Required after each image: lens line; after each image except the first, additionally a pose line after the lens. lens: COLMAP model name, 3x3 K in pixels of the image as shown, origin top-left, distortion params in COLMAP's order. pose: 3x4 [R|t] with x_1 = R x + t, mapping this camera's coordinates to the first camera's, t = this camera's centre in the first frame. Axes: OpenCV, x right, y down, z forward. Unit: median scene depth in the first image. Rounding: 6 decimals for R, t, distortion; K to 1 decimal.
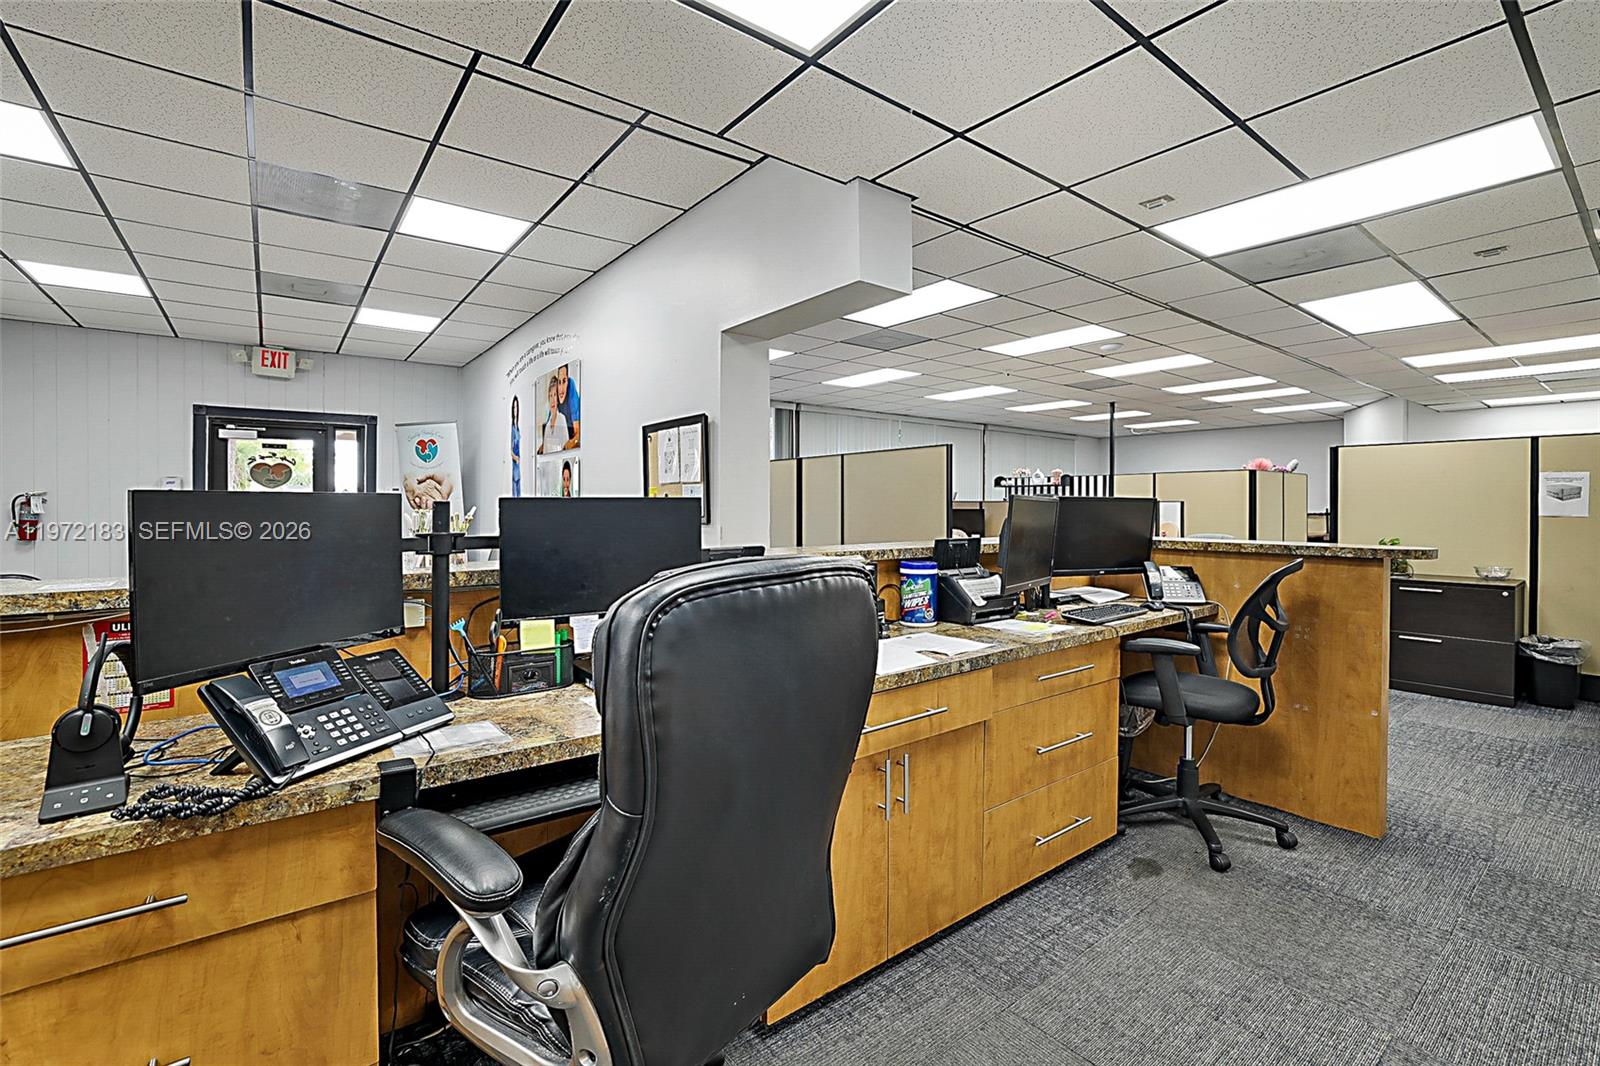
lens RADIAL K [[699.5, 0, 766.1], [0, 699.5, 509.6], [0, 0, 1]] dist [-0.020801, 0.008812]
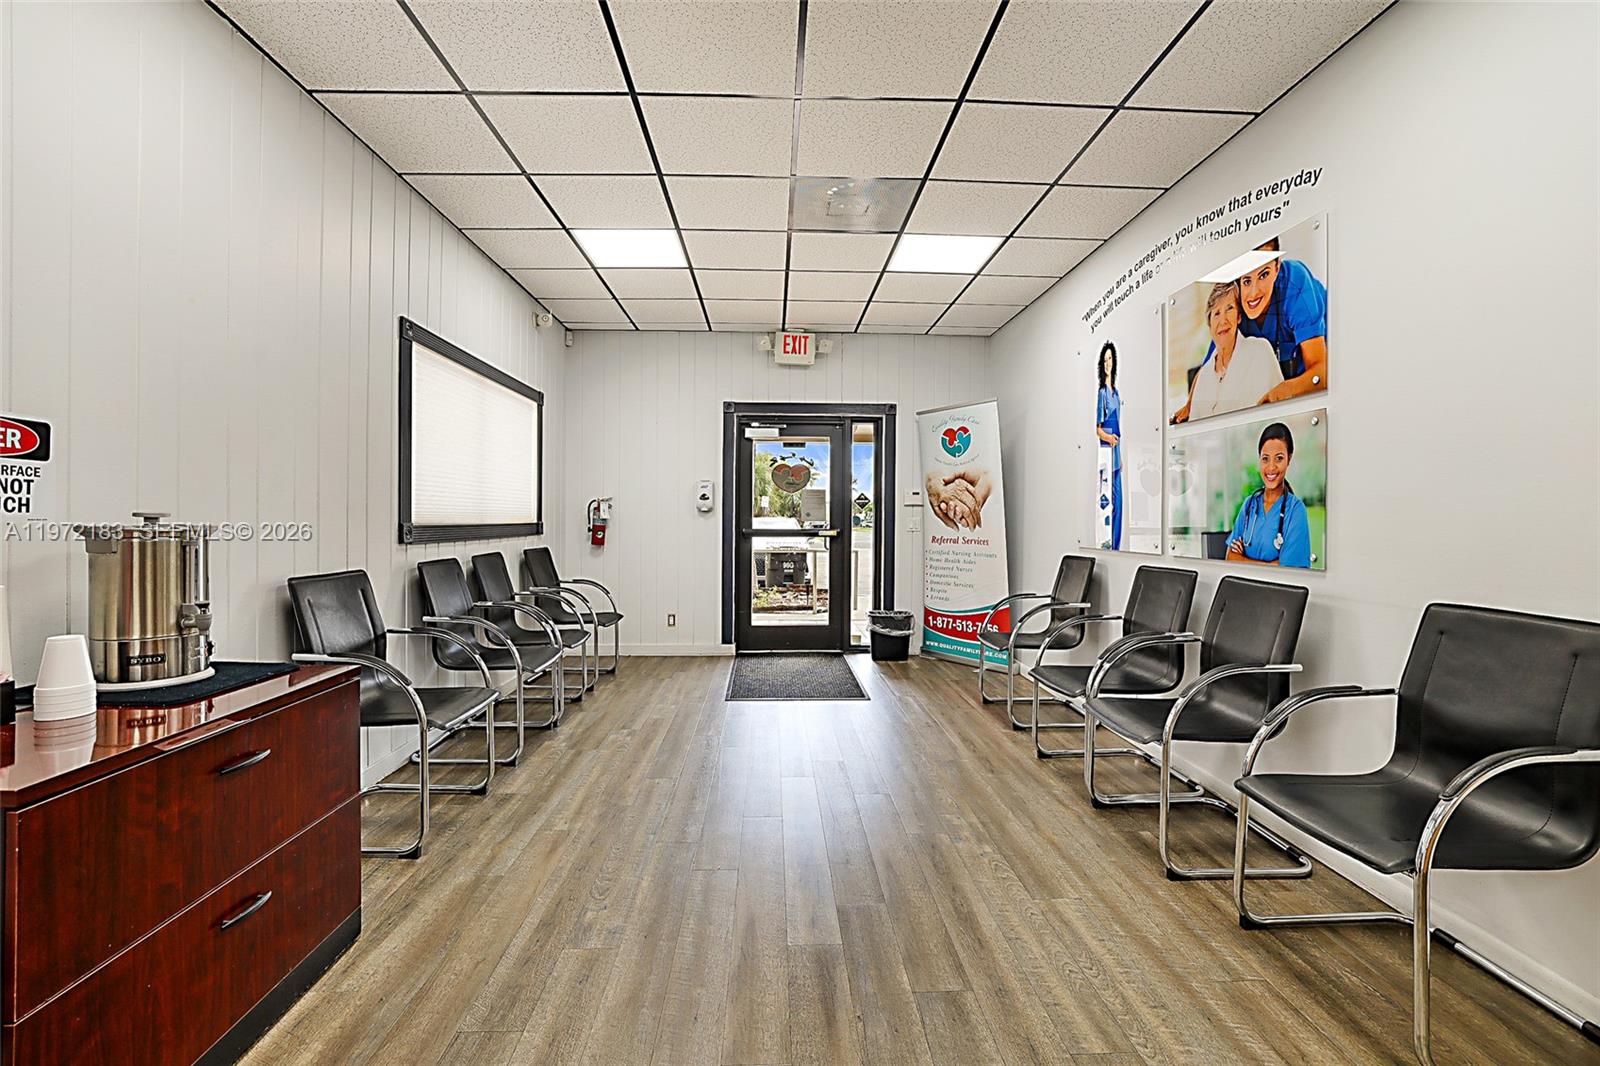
lens RADIAL K [[699.5, 0, 798.3], [0, 699.5, 524.5], [0, 0, 1]] dist [-0.020801, 0.008812]
pose [[0.821813, 0.011597, -0.569640, -0.201783], [-0.009292, 0.999933, 0.006952, 0.004308], [0.569682, -0.000420, 0.821865, 0.277597]]
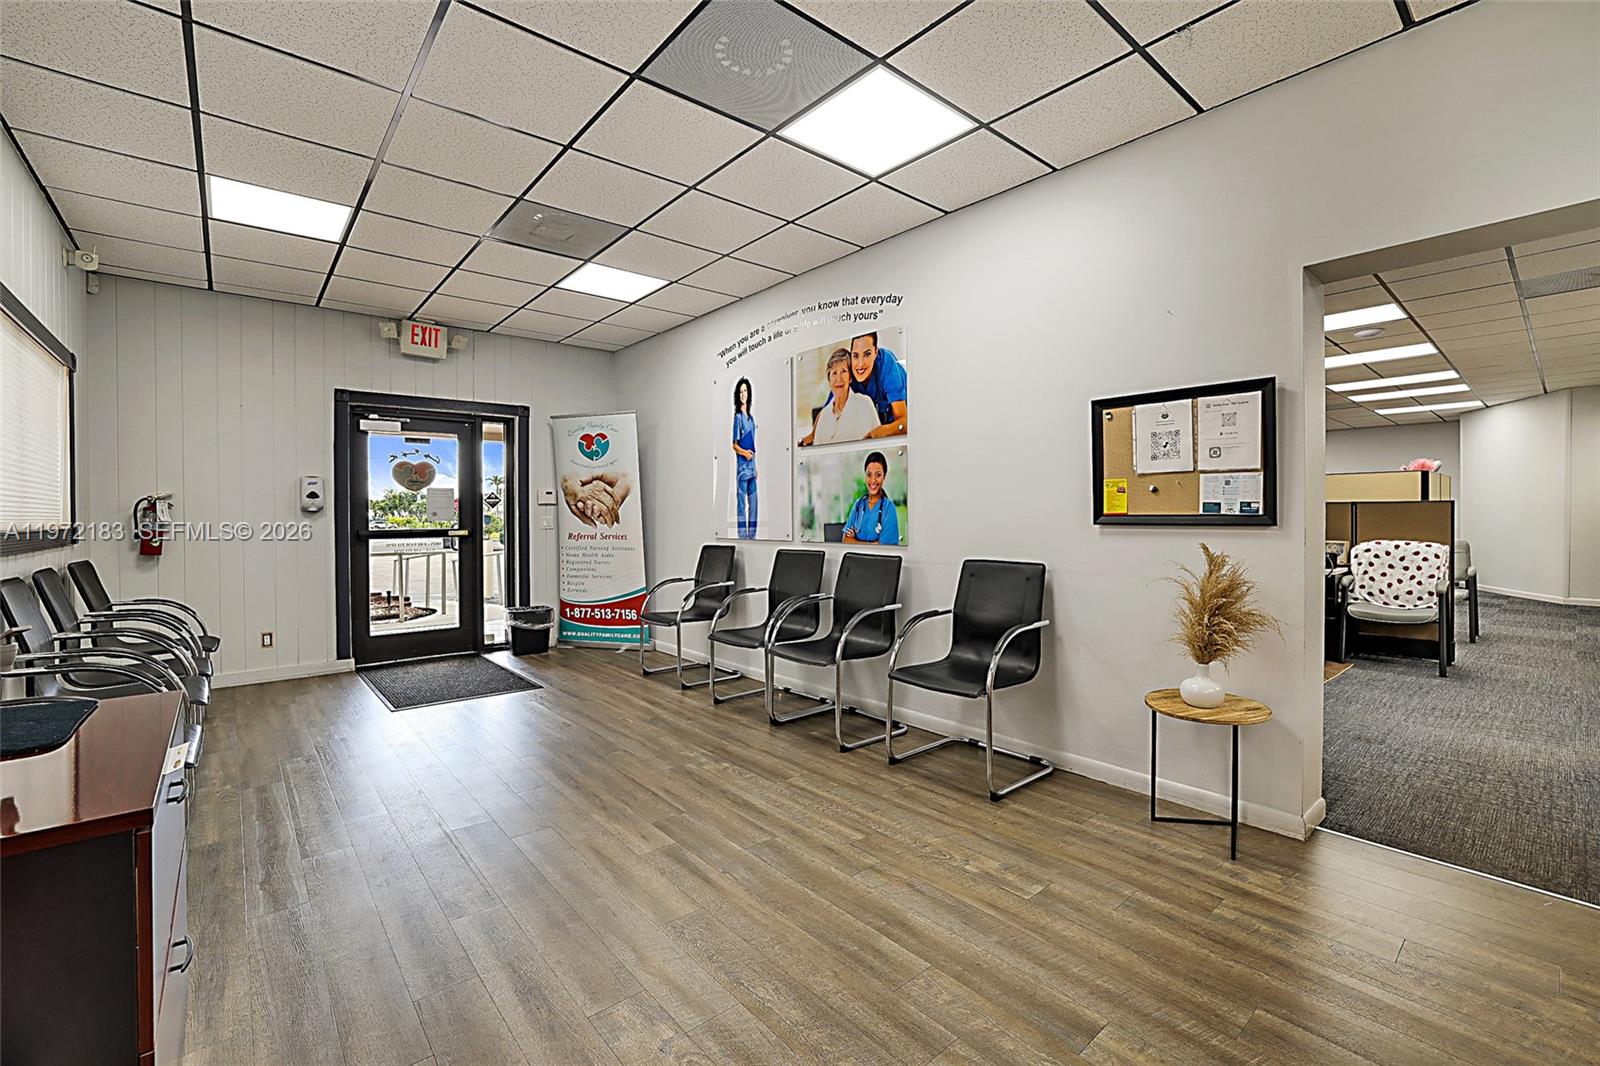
lens RADIAL K [[699.5, 0, 793.6], [0, 699.5, 533.4], [0, 0, 1]] dist [-0.020801, 0.008812]
pose [[0.998914, -0.005961, 0.046201, -0.307555], [0.004934, 0.999739, 0.022325, 0.004280], [-0.046322, -0.022073, 0.998683, 0.140671]]
